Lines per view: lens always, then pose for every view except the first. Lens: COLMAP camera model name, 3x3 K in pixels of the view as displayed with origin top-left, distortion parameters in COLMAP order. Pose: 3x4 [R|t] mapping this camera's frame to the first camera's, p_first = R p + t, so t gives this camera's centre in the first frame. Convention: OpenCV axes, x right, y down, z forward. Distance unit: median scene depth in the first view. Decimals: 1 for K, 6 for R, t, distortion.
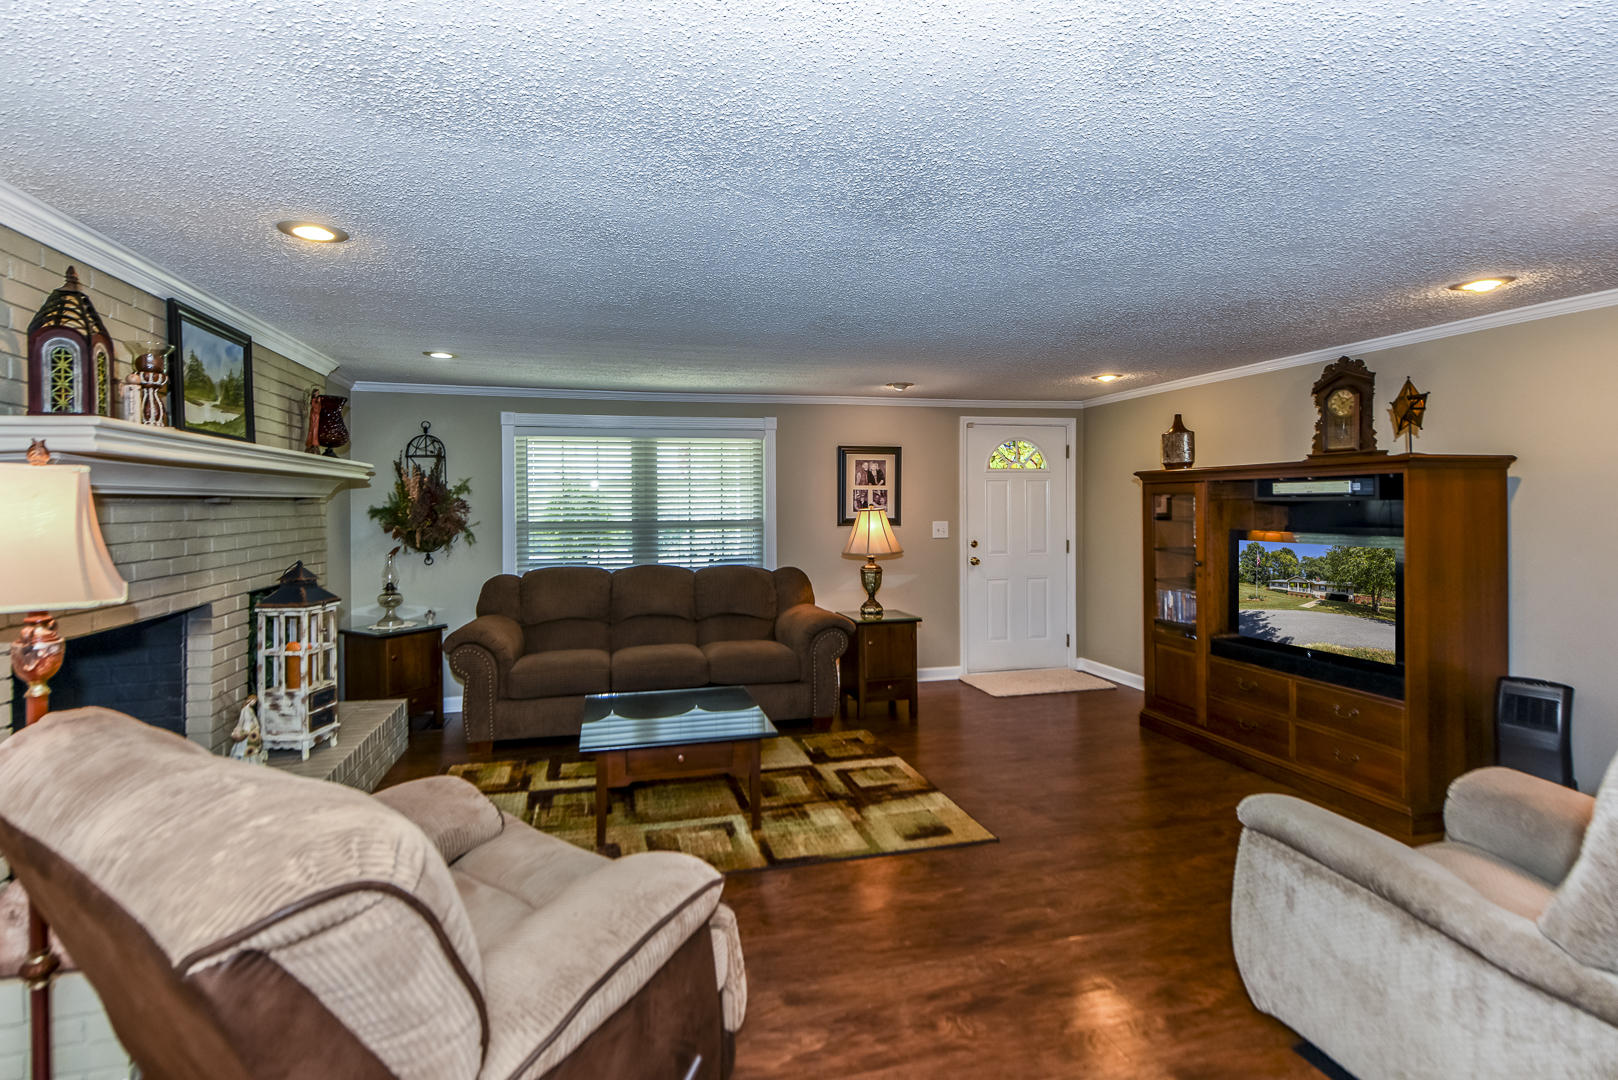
lens RADIAL K [[753.3, 0, 809.0], [0, 753.3, 540.0], [0, 0, 1]] dist [-0.001024, -0.000554]
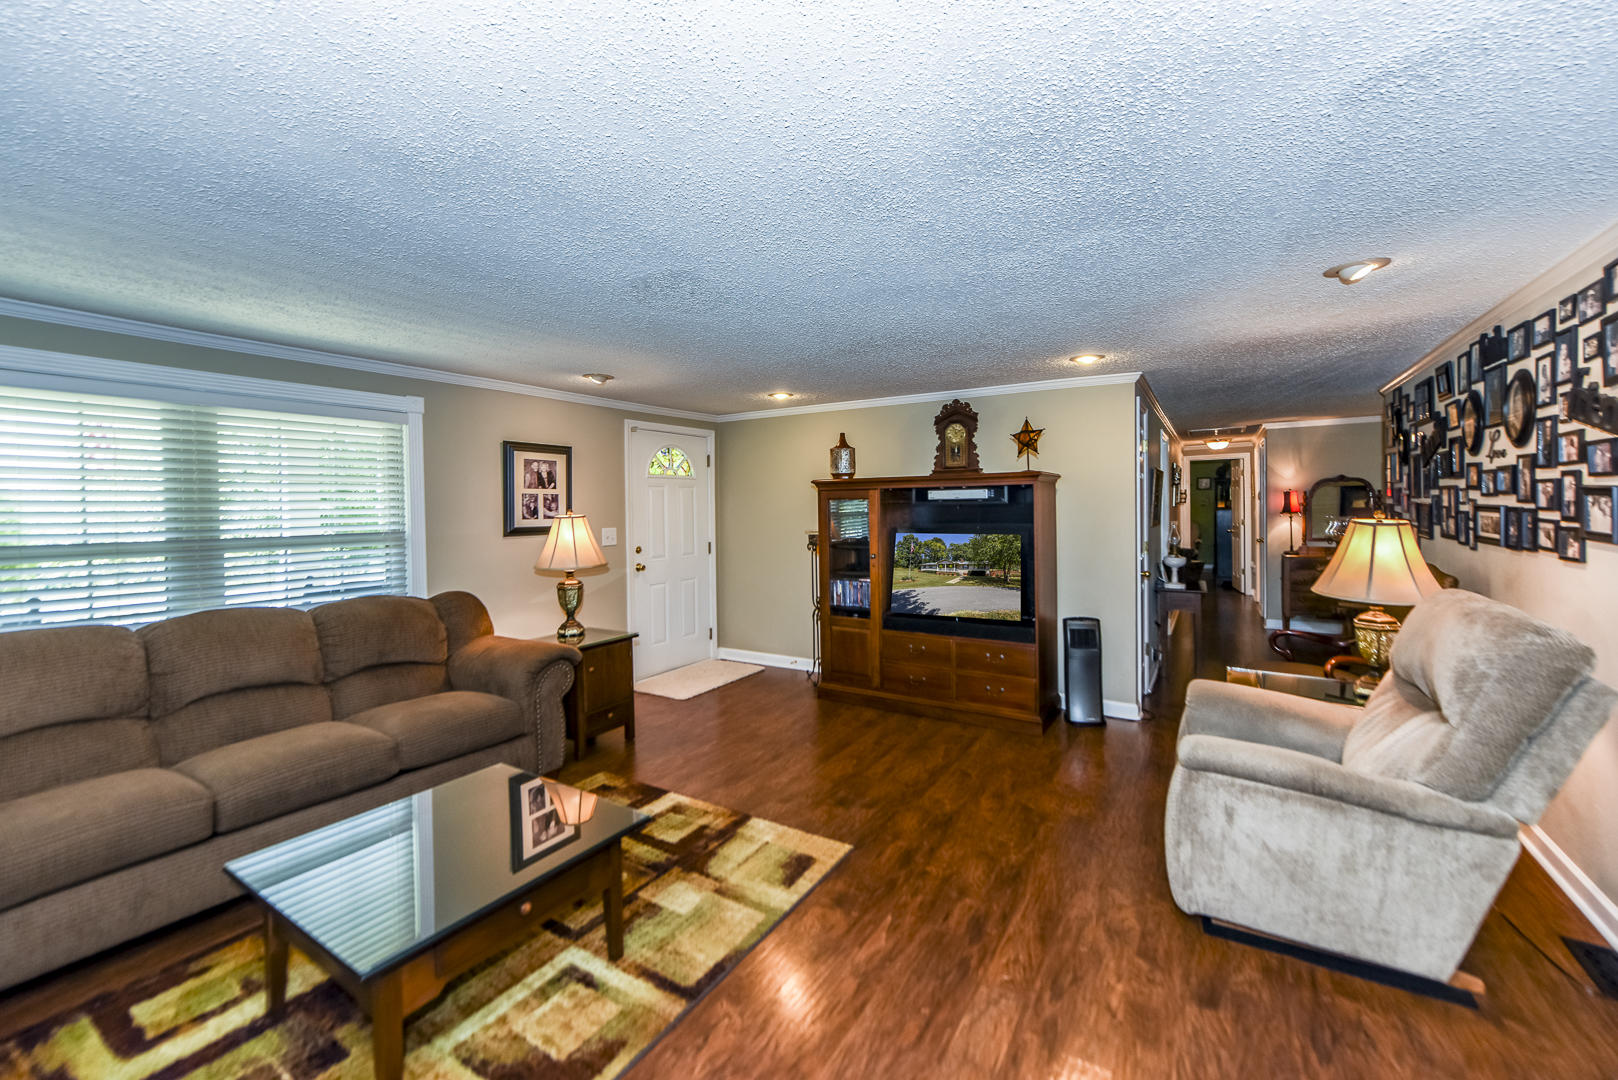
lens RADIAL K [[635.0, 0, 809.0], [0, 635.0, 540.0], [0, 0, 1]] dist [-0.000808, -0.000200]
pose [[0.715778, -0.039287, 0.697222, -0.249717], [0.041599, 0.999042, 0.013589, -0.012364], [-0.697088, 0.019277, 0.716727, 0.307503]]
